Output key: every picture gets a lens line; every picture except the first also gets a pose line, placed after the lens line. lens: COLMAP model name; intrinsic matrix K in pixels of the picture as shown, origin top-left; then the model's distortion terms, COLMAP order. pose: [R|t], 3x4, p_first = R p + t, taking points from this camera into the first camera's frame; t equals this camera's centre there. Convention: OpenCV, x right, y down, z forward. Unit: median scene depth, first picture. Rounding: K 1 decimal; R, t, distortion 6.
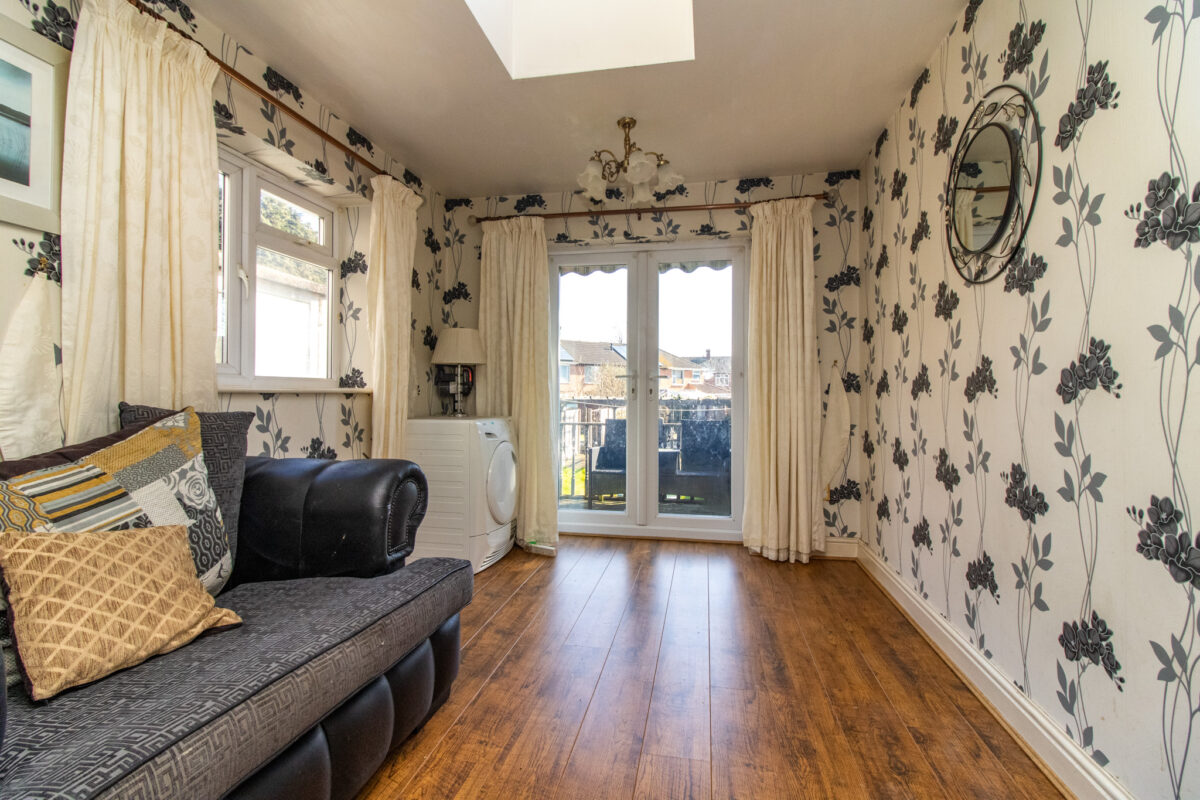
lens RADIAL K [[554.9, 0, 600.0], [0, 554.9, 390.3], [0, 0, 1]] dist [0.000367, -0.000276]
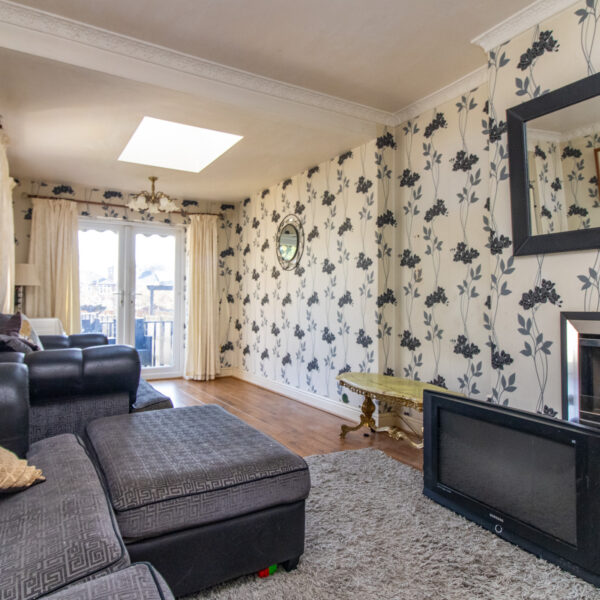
lens RADIAL K [[433.1, 0, 300.2], [0, 433.1, 299.1], [0, 0, 1]] dist [0.011456, 0.001360]
pose [[0.745188, 0.006340, 0.666824, -0.710728], [-0.006619, 0.999976, -0.002111, -0.013425], [-0.666822, -0.002841, 0.745212, -0.706339]]
